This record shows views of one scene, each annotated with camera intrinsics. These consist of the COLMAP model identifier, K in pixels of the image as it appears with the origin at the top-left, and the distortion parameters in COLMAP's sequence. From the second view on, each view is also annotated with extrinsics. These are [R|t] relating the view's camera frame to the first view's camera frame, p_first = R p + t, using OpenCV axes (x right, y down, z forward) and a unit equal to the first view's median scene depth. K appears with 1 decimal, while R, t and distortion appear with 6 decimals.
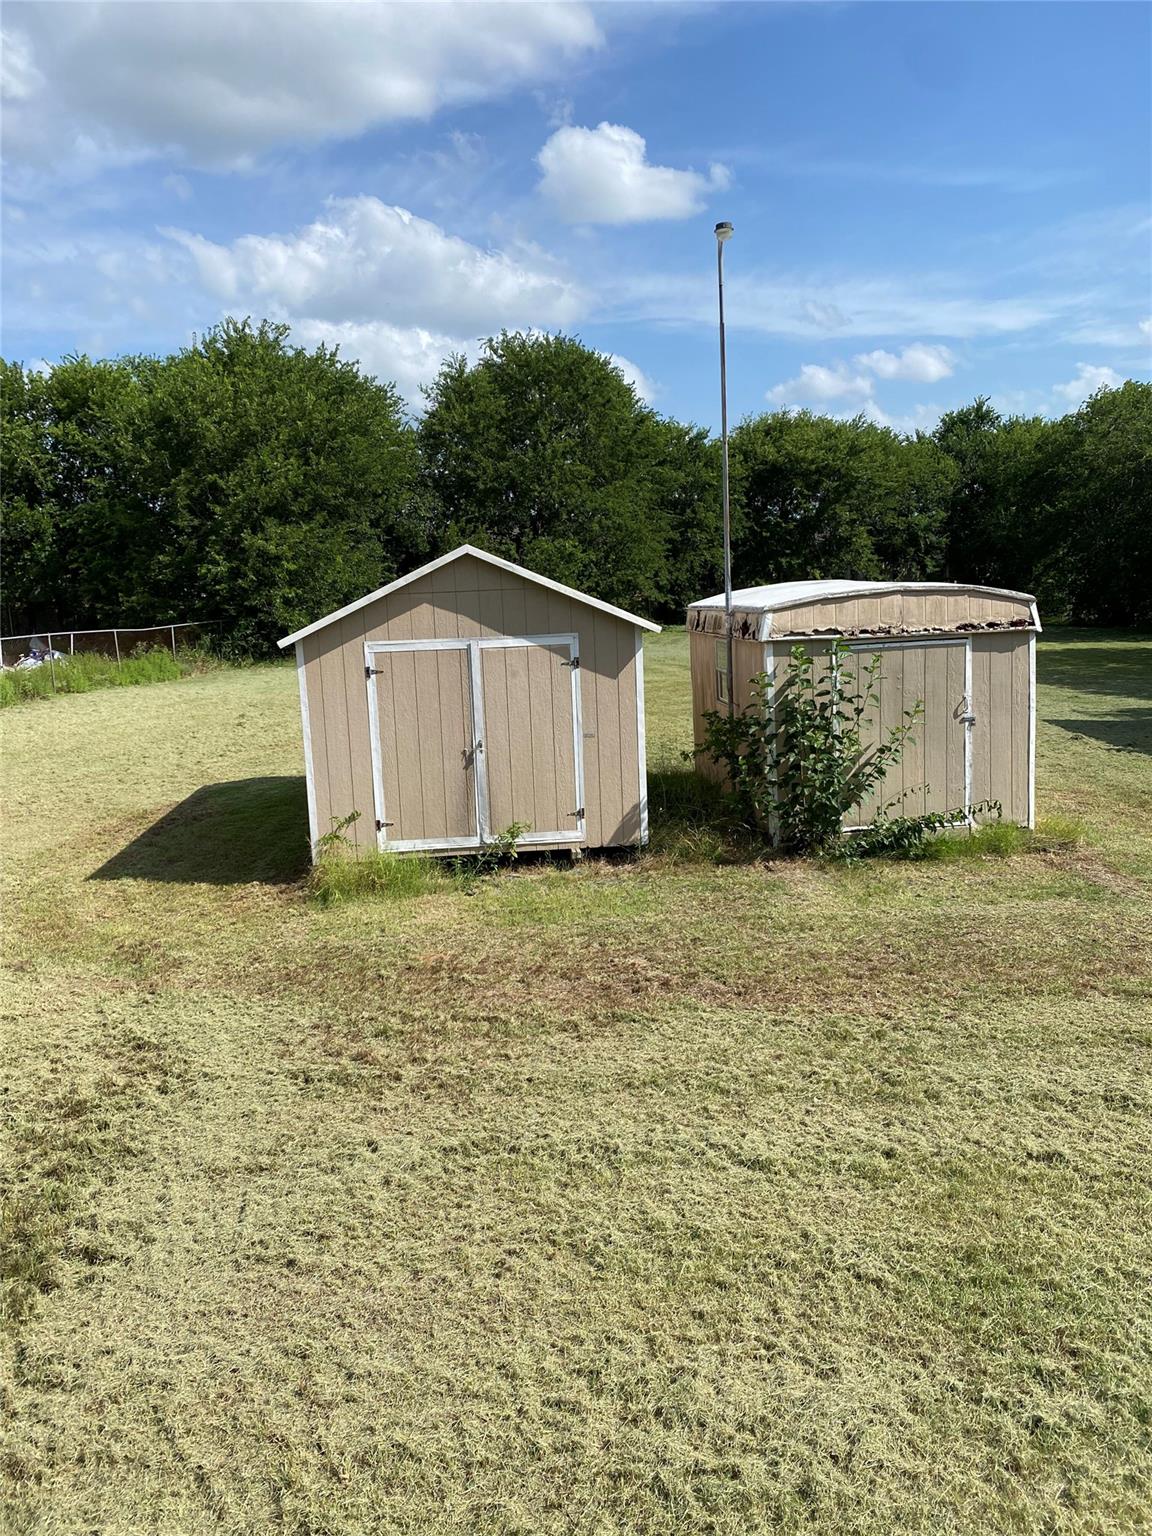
lens RADIAL K [[1178.6, 0, 575.1], [0, 1178.6, 749.6], [0, 0, 1]] dist [0.010380, -0.013710]
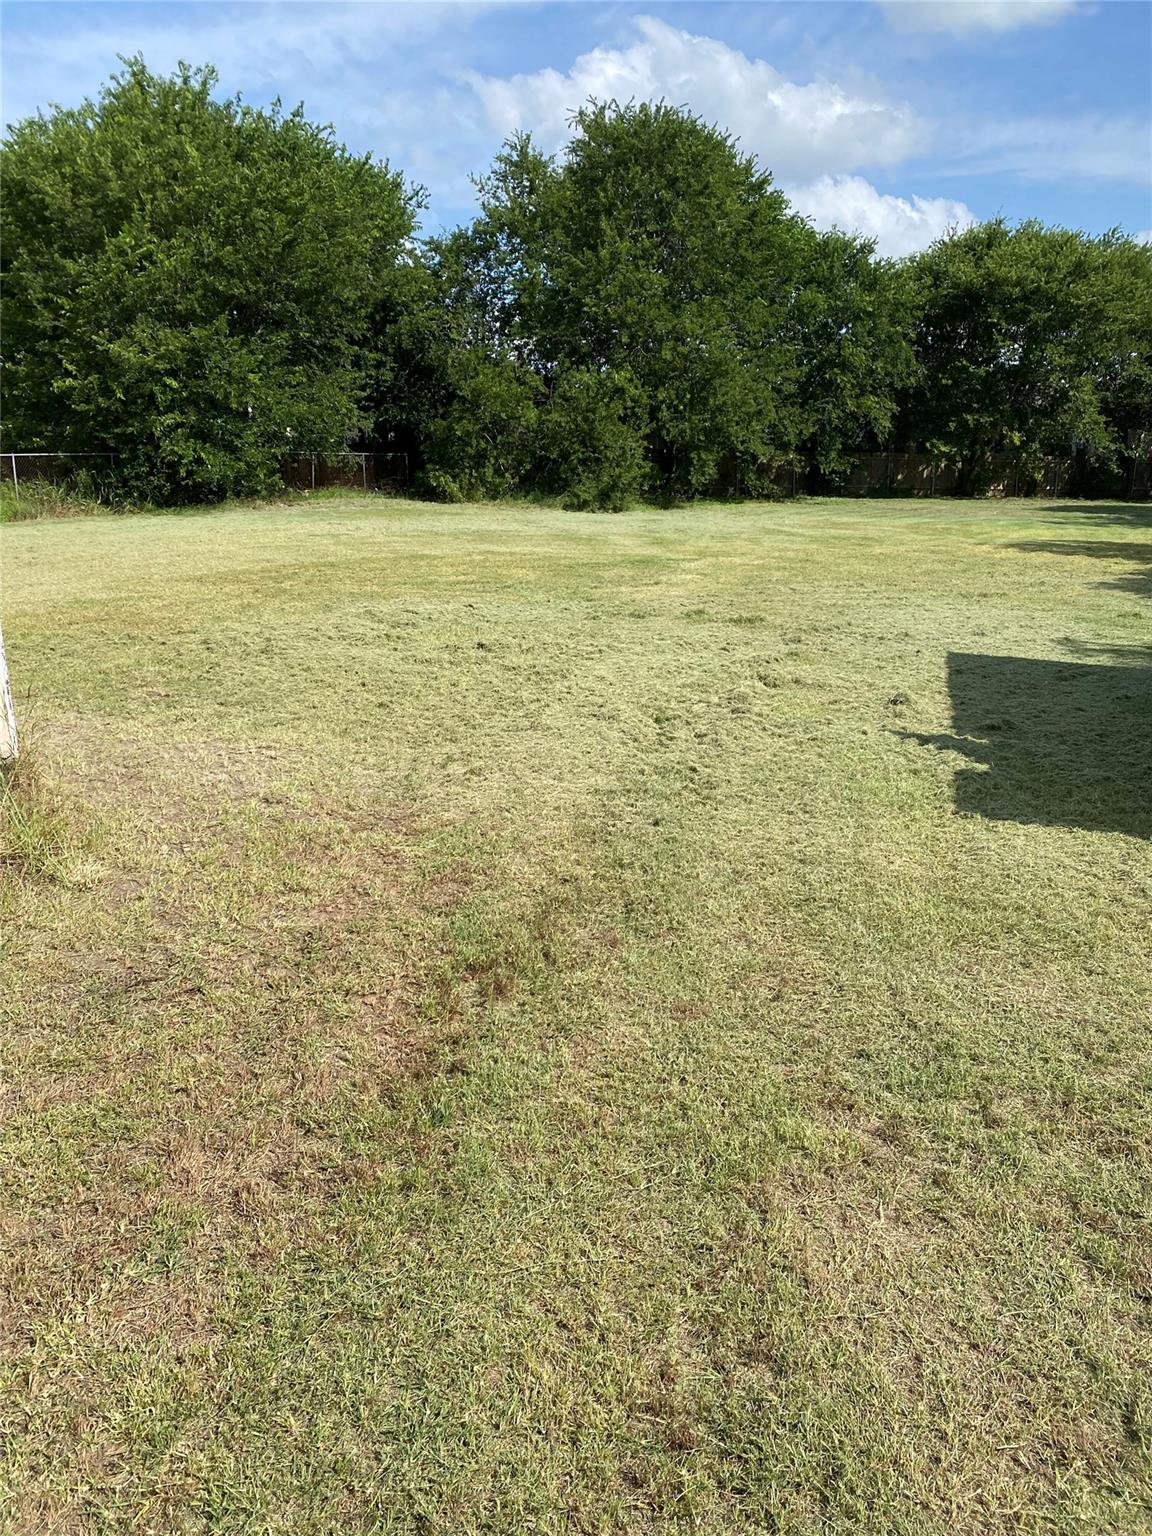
lens RADIAL K [[1163.5, 0, 612.3], [0, 1163.5, 762.9], [0, 0, 1]] dist [0.004550, -0.013825]
pose [[0.967543, 0.096918, -0.233382, 0.150809], [-0.070450, 0.990367, 0.119209, -0.010999], [0.242687, -0.098898, 0.965050, 0.184739]]
